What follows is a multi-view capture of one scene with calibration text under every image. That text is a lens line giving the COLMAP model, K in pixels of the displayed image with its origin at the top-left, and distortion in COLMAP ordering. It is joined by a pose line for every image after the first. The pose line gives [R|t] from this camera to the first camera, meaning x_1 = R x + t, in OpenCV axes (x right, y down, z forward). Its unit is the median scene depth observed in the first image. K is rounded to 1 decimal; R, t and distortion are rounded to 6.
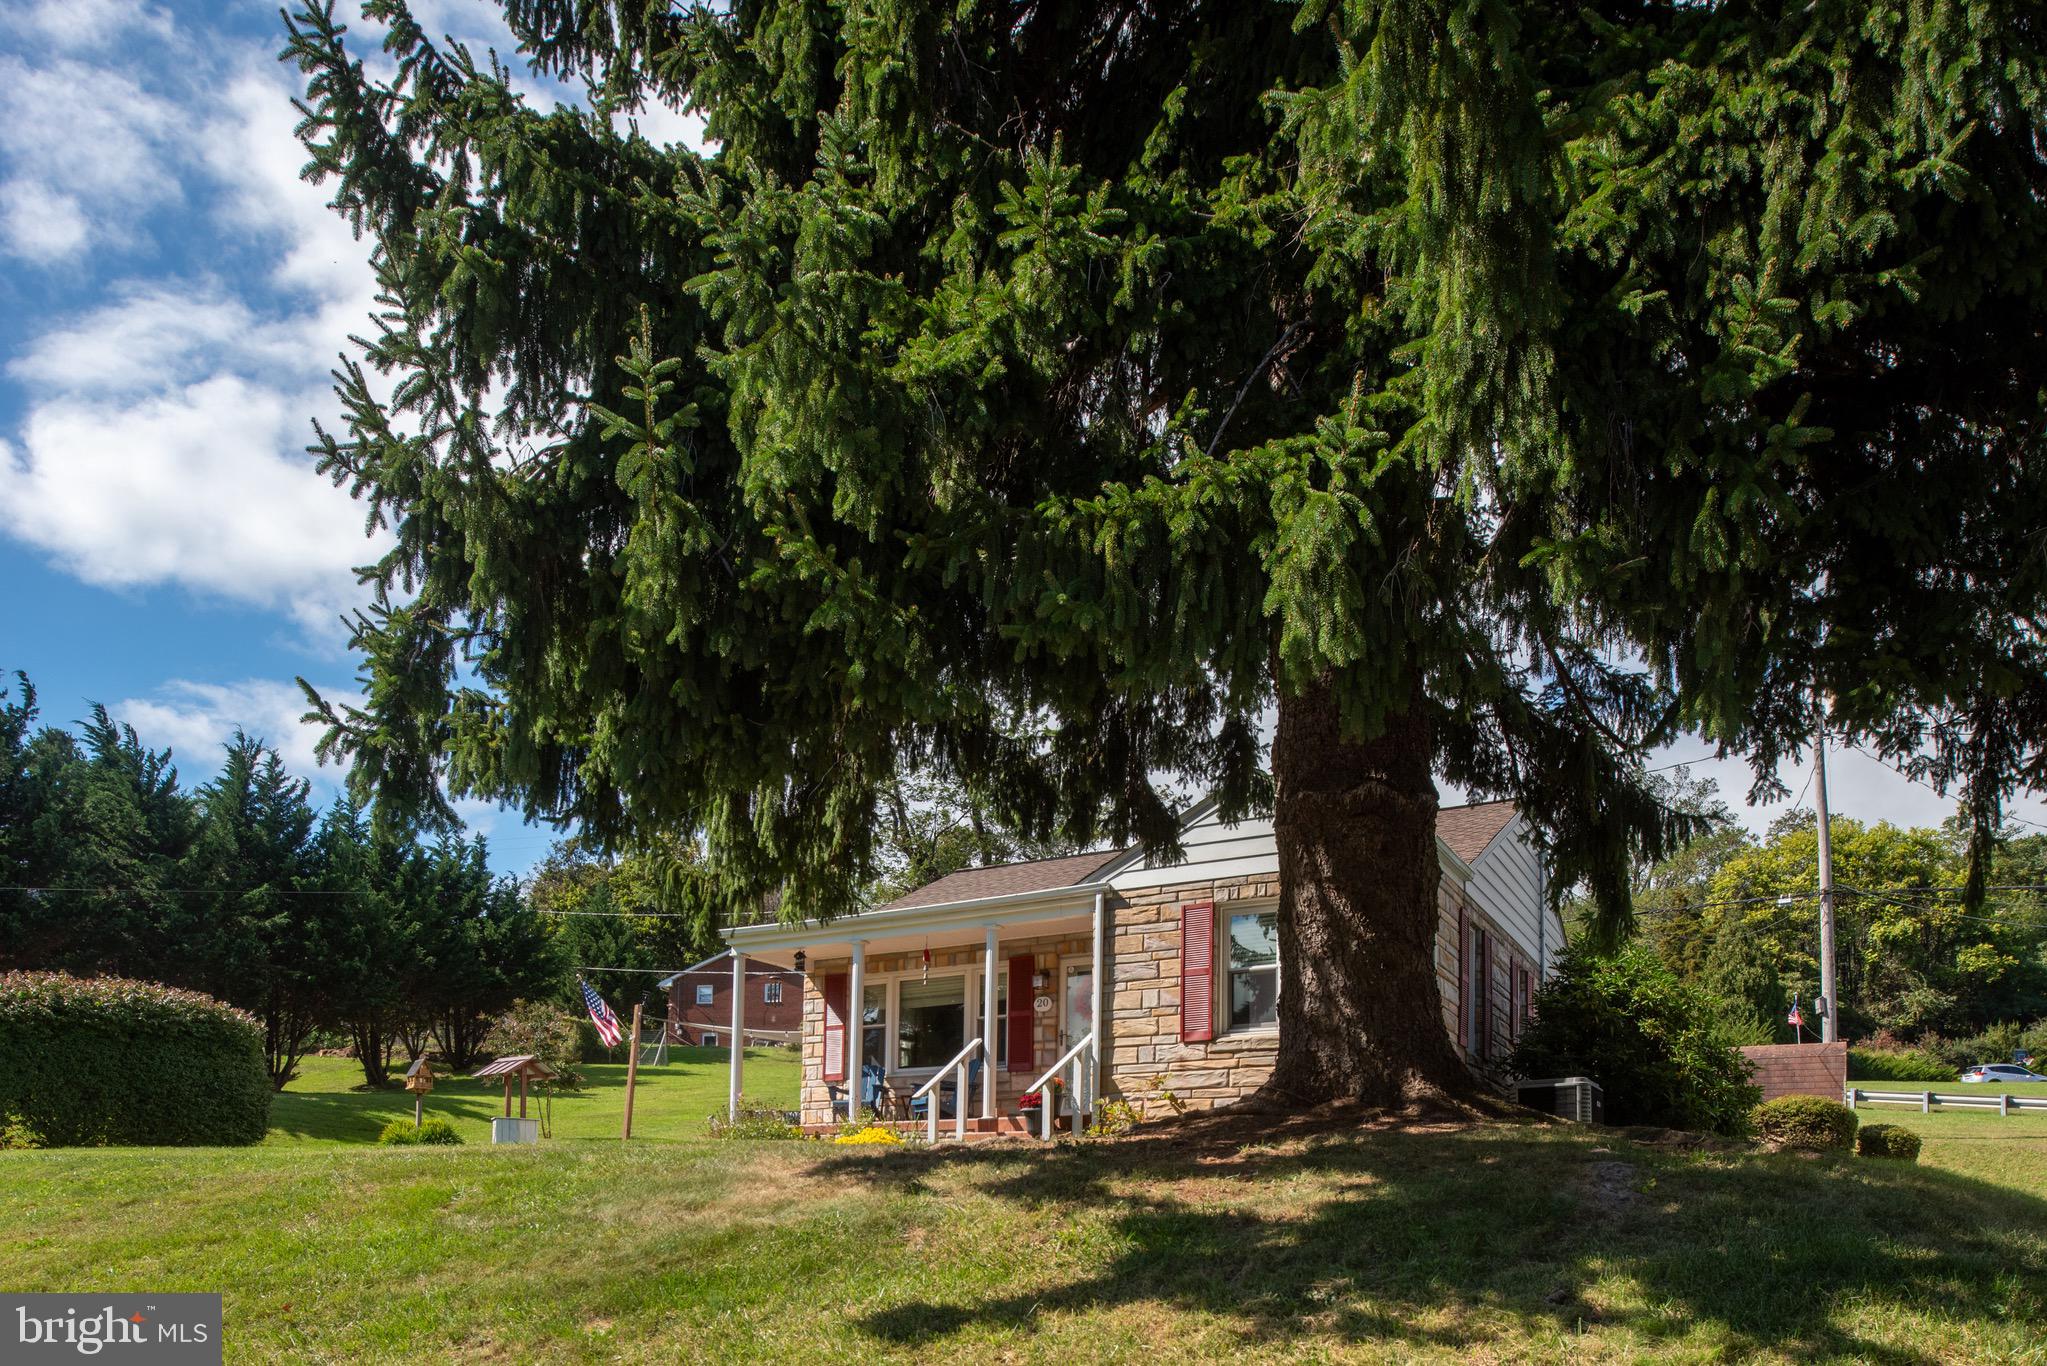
lens RADIAL K [[1447.9, 0, 1051.3], [0, 1447.9, 1162.2], [0, 0, 1]] dist [0.000077, -0.014368]
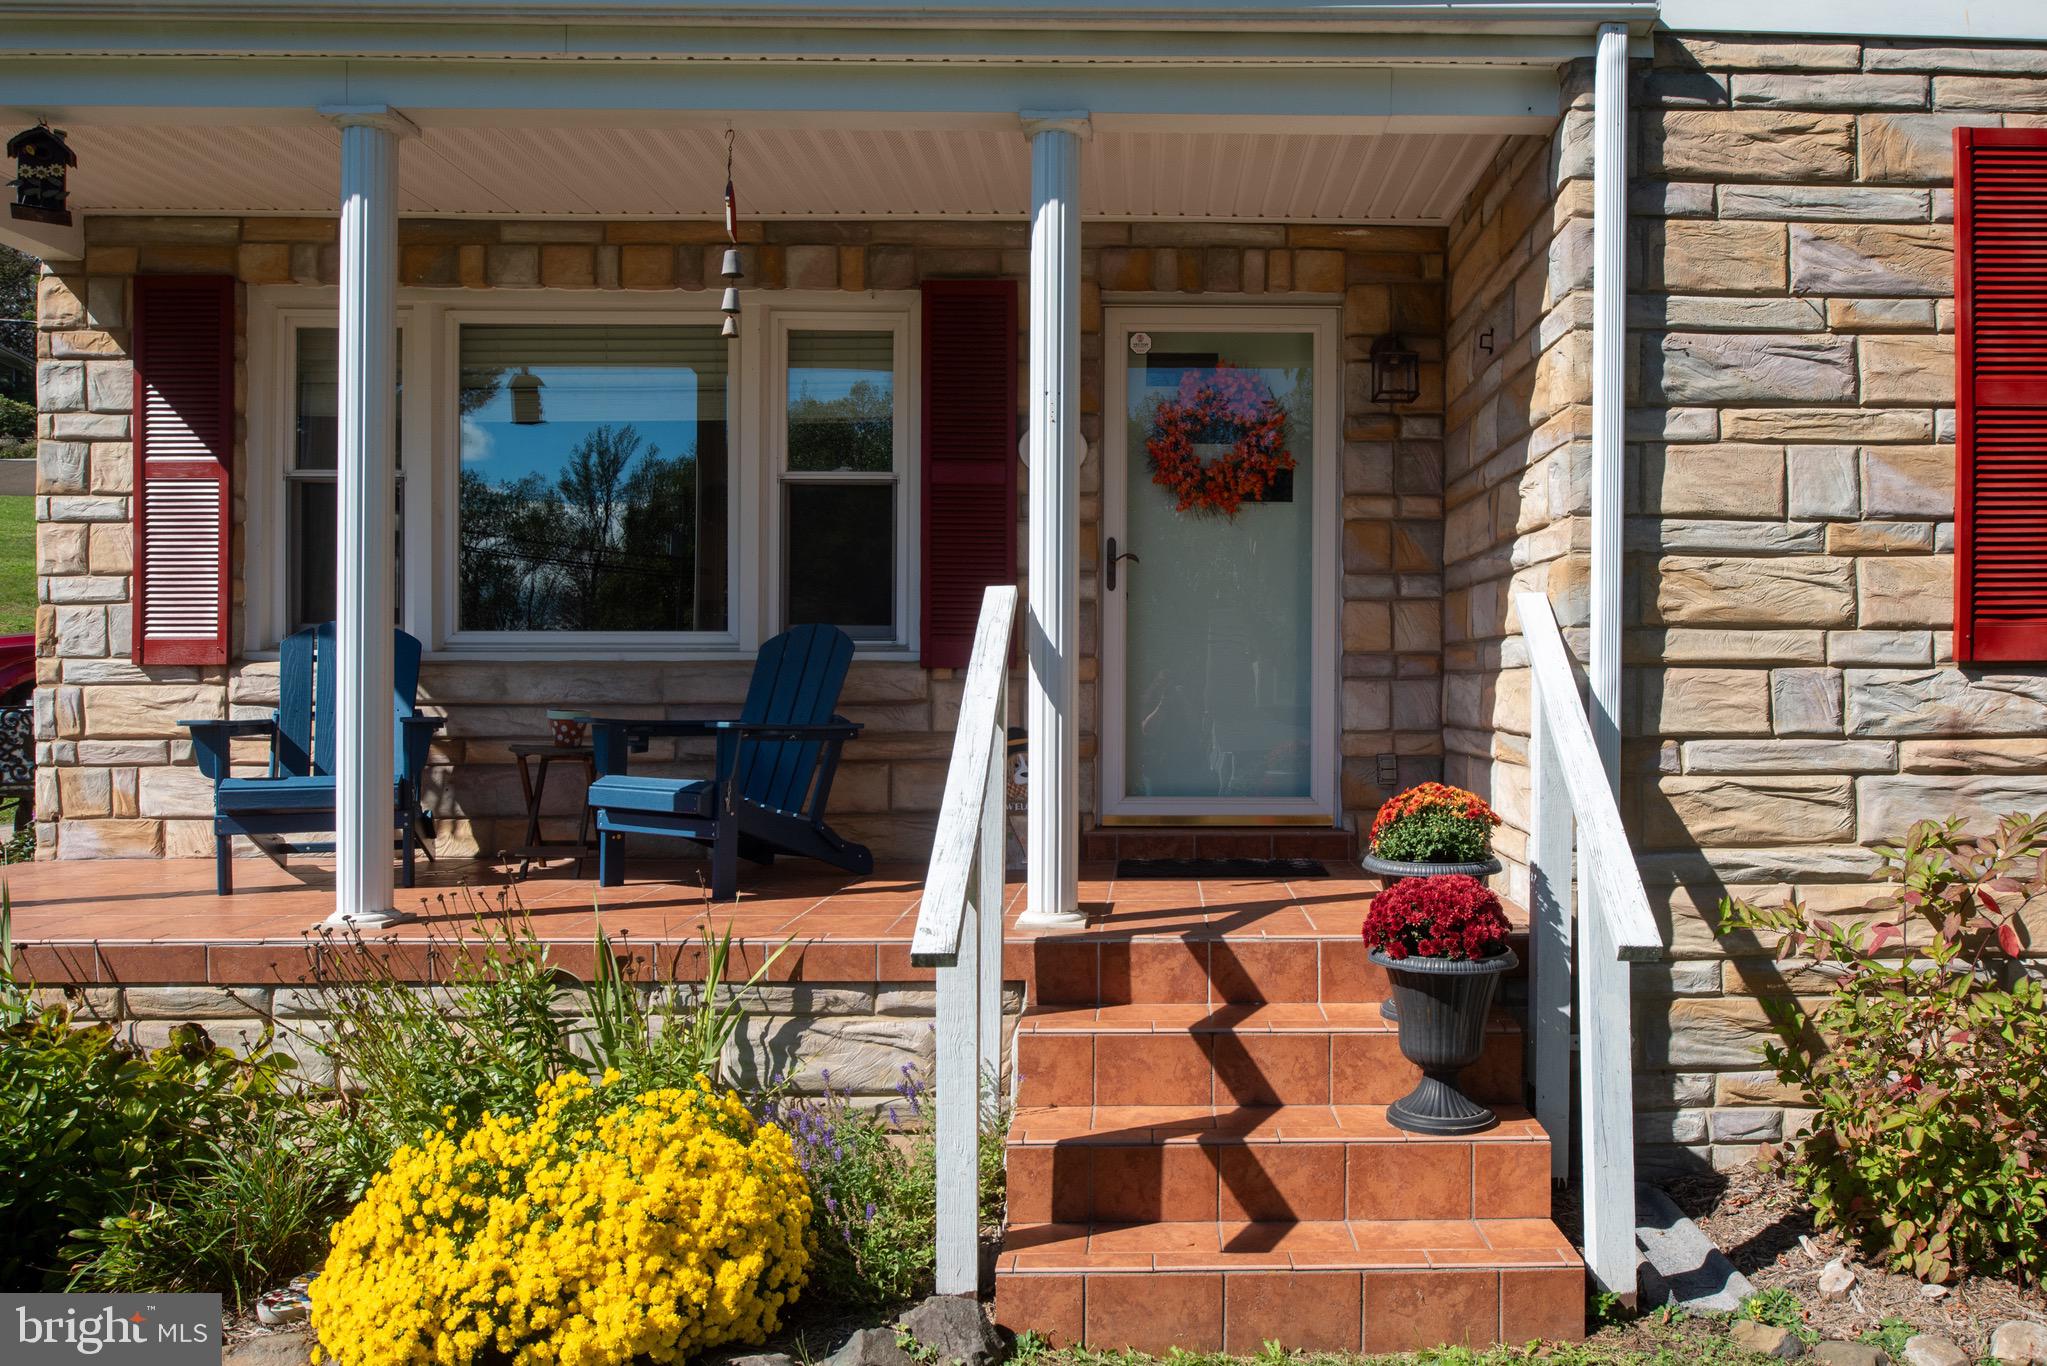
lens RADIAL K [[1447.9, 0, 1192.6], [0, 1447.9, 695.9], [0, 0, 1]] dist [0.000077, -0.014368]
pose [[0.858490, -0.015196, 0.512605, -0.155759], [-0.018857, 0.997950, 0.061164, -0.087304], [-0.512483, -0.062175, 0.856443, 0.821450]]
